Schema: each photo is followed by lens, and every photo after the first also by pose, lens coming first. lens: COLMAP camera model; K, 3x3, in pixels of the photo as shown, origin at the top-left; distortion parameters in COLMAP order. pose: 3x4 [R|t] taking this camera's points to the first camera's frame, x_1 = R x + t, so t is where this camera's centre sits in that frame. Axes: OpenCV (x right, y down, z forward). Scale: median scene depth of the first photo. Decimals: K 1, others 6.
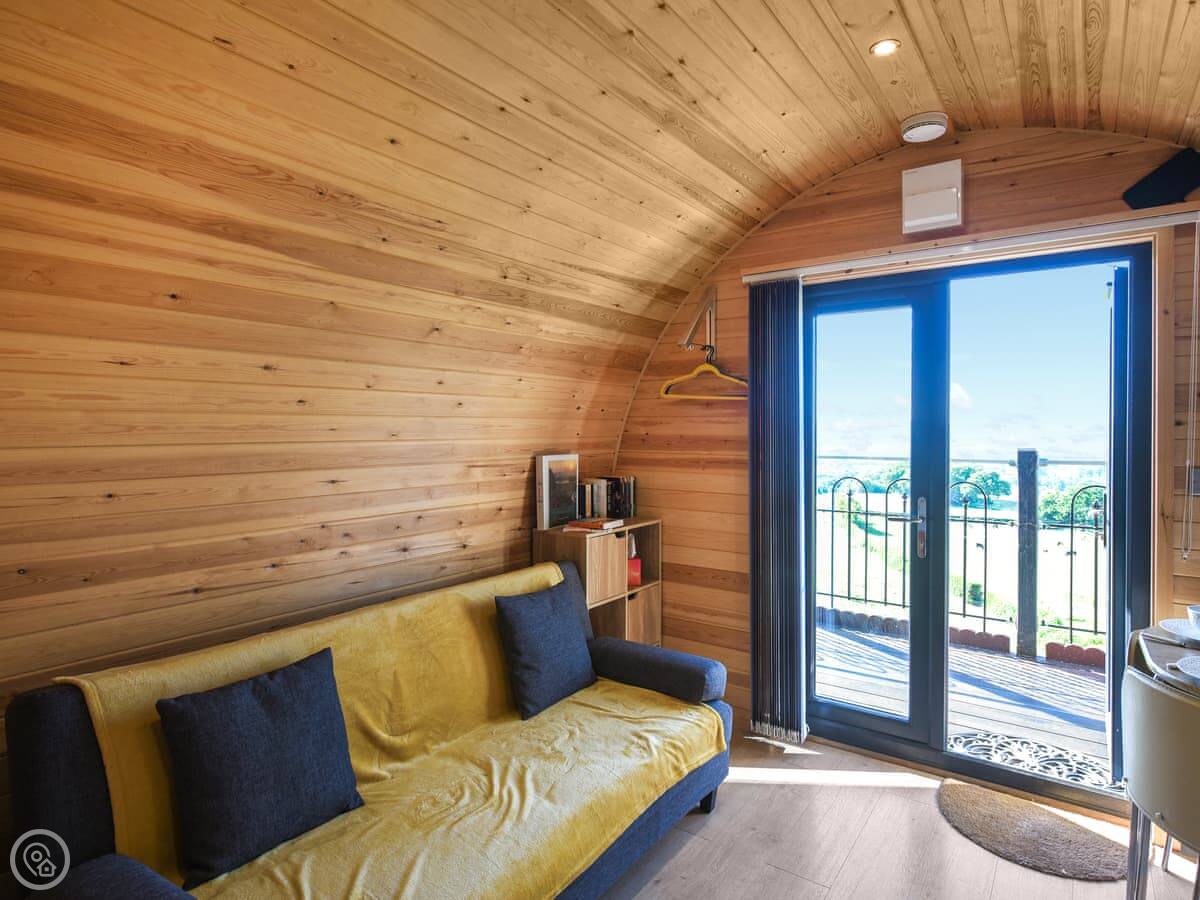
lens RADIAL K [[677.1, 0, 597.7], [0, 677.1, 436.5], [0, 0, 1]] dist [-0.002211, -0.002140]
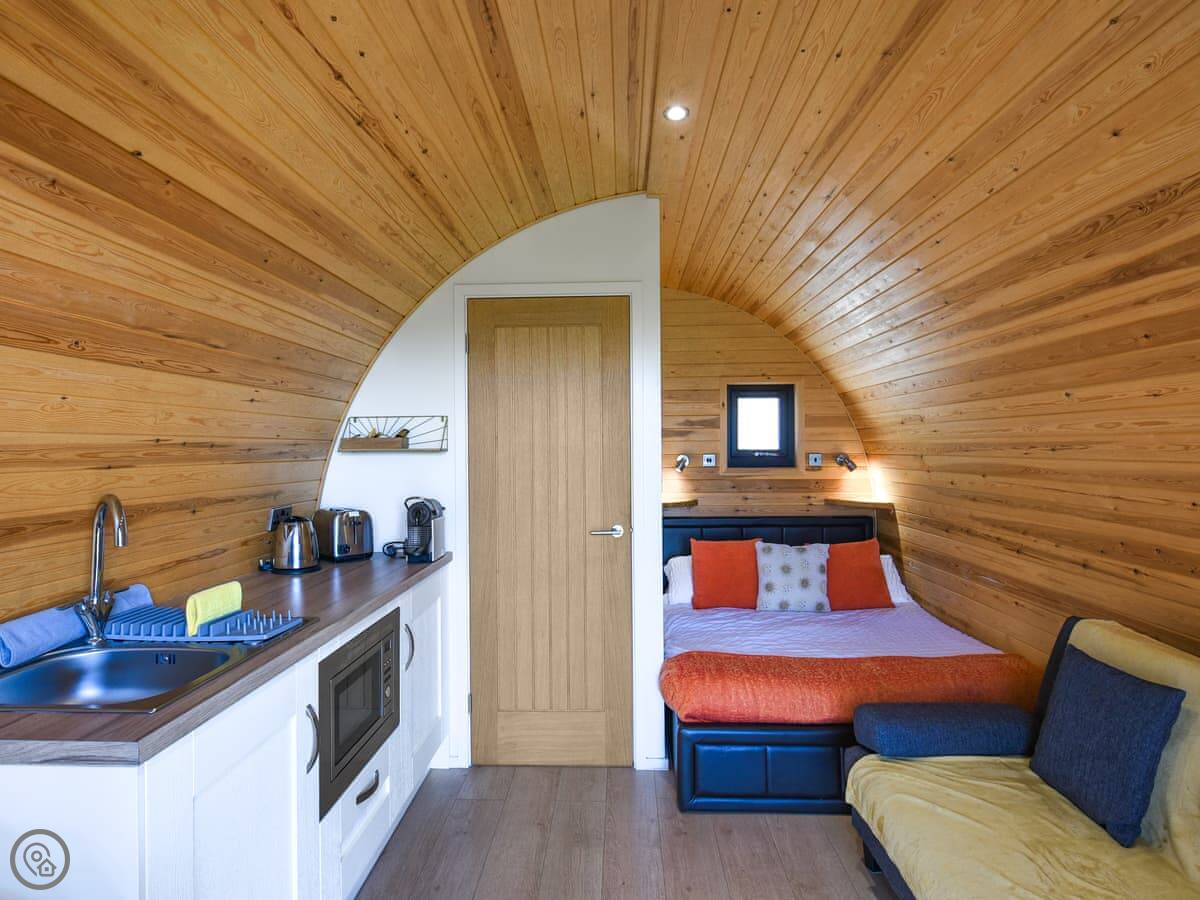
lens RADIAL K [[668.7, 0, 615.1], [0, 668.7, 444.6], [0, 0, 1]] dist [-0.000784, -0.000951]
pose [[-0.817549, 0.002612, -0.575853, 0.512187], [-0.002652, 0.999962, 0.008301, -0.015500], [0.575853, 0.008313, -0.817511, 0.899323]]
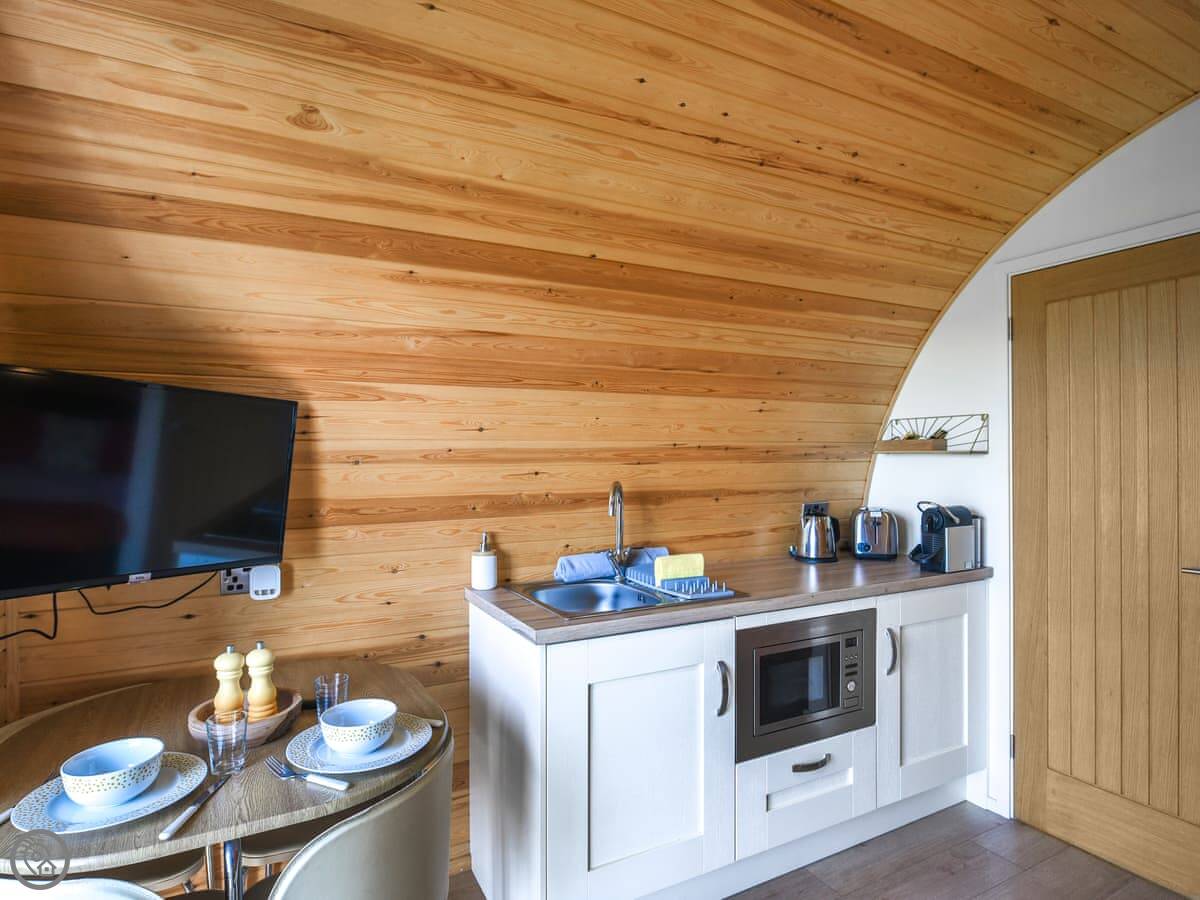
lens RADIAL K [[672.1, 0, 600.0], [0, 672.1, 450.0], [0, 0, 1]] dist [-0.014687, 0.000691]
pose [[-0.900666, 0.006987, 0.434455, 0.183062], [0.011197, 0.999912, 0.007133, -0.013319], [-0.434367, 0.011289, -0.900665, 0.968556]]
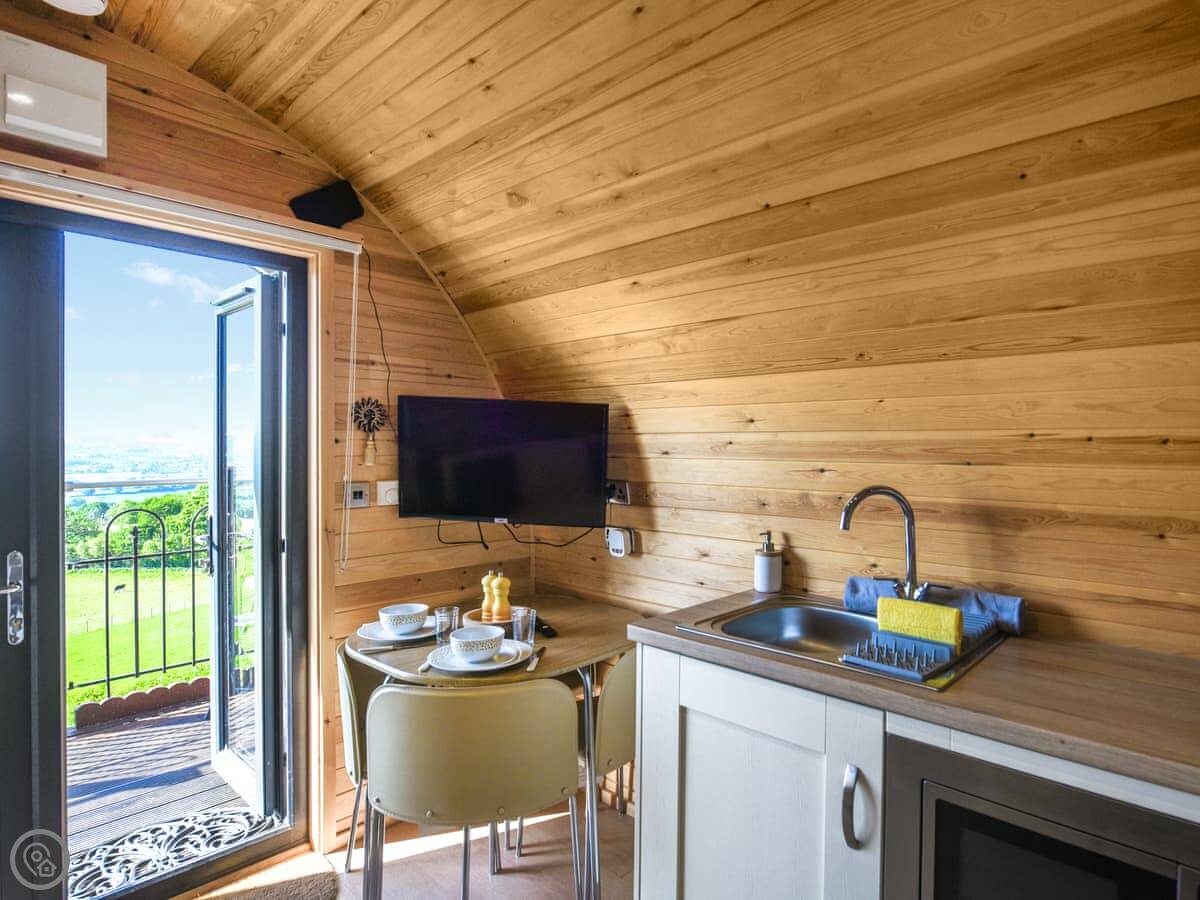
lens RADIAL K [[671.6, 0, 666.9], [0, 671.6, 453.1], [0, 0, 1]] dist [-0.001643, -0.001438]
pose [[0.085199, -0.010876, 0.996305, -0.108878], [0.007956, 0.999916, 0.010235, -0.005775], [-0.996332, 0.007054, 0.085278, 0.331572]]
